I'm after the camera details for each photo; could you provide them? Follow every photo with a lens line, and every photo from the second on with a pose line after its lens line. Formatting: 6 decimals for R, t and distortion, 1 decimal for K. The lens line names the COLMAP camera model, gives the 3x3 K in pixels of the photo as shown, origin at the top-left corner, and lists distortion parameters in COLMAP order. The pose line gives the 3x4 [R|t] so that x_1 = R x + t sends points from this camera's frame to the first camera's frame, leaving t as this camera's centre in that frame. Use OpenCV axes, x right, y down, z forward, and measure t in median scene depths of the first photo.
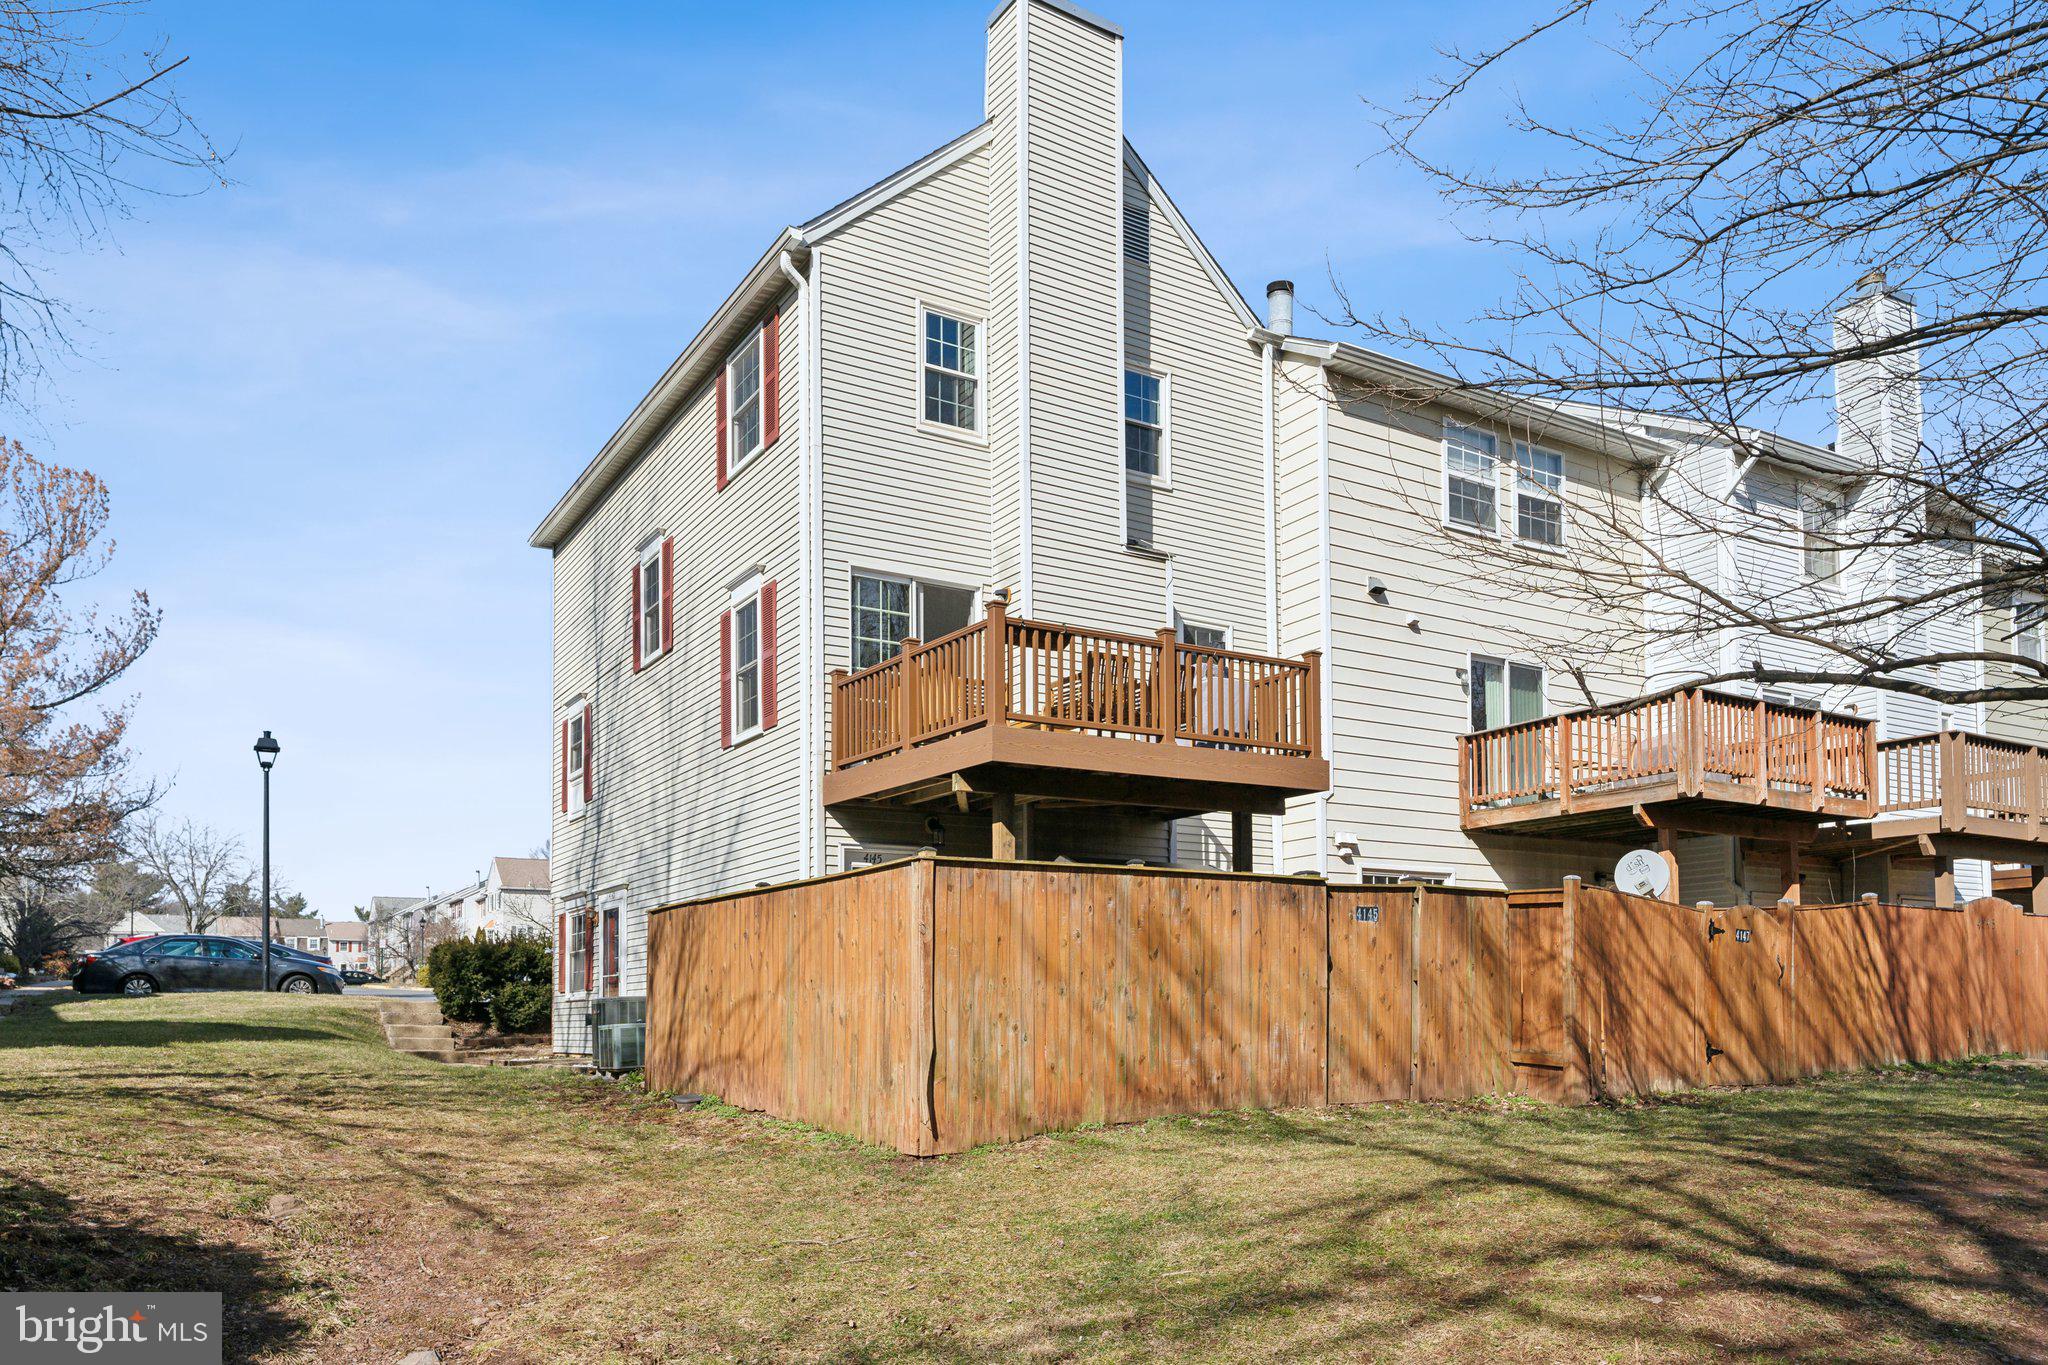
lens RADIAL K [[1391.6, 0, 1023.8], [0, 1391.6, 757.9], [0, 0, 1]] dist [0.009406, -0.001906]
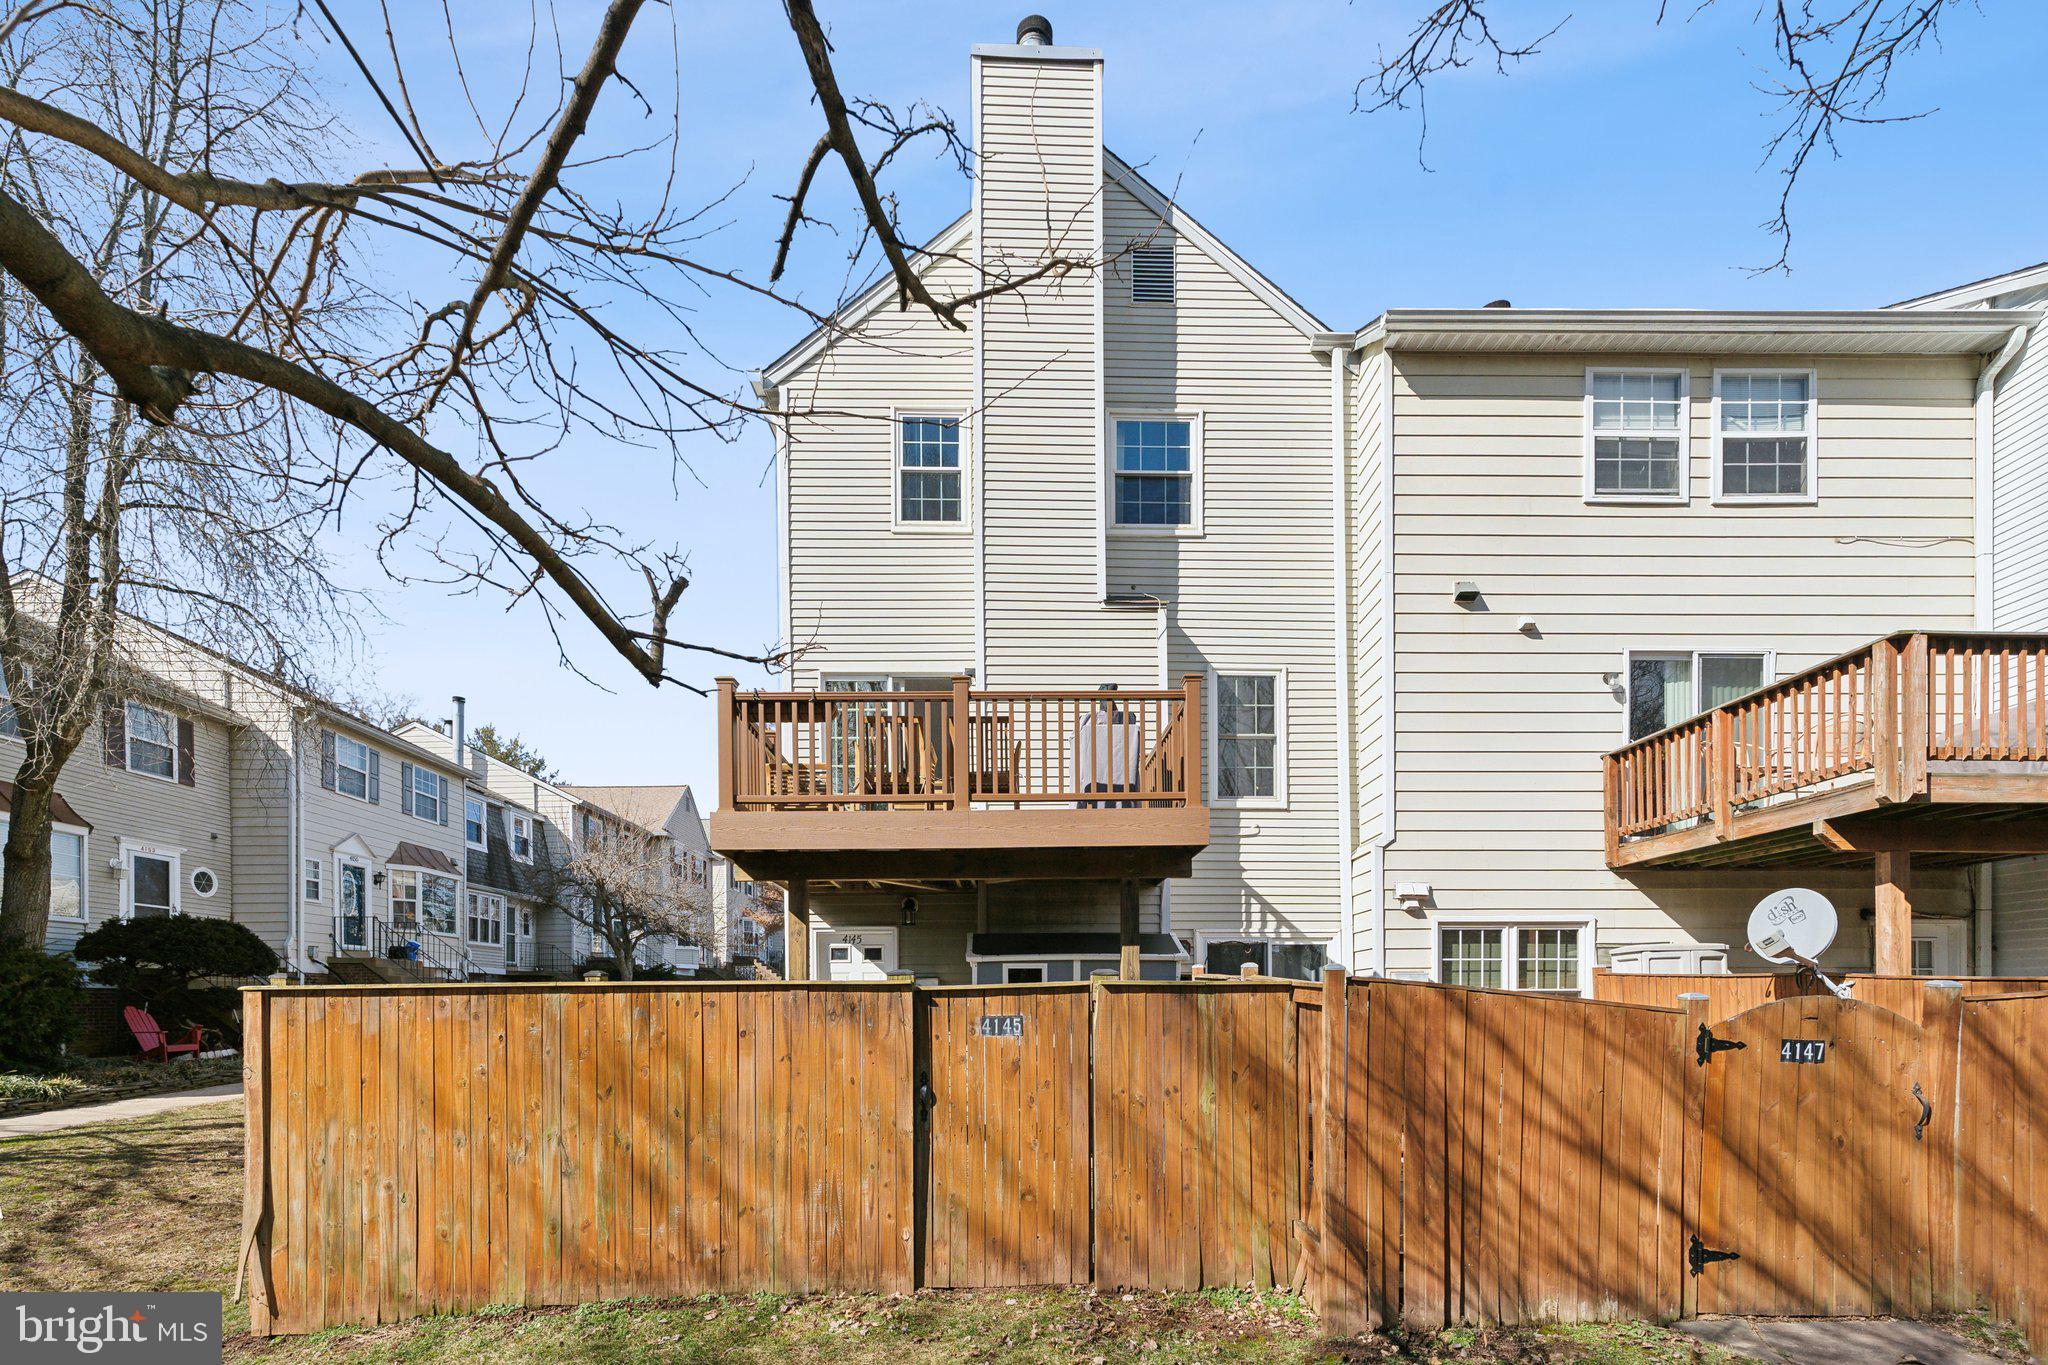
lens RADIAL K [[922.4, 0, 1016.5], [0, 922.4, 905.0], [0, 0, 1]] dist [0.011653, -0.001030]
pose [[0.861887, -0.048238, -0.504800, 0.339181], [0.085814, 0.994982, 0.051438, 0.017761], [0.499786, -0.087653, 0.861702, 0.409603]]
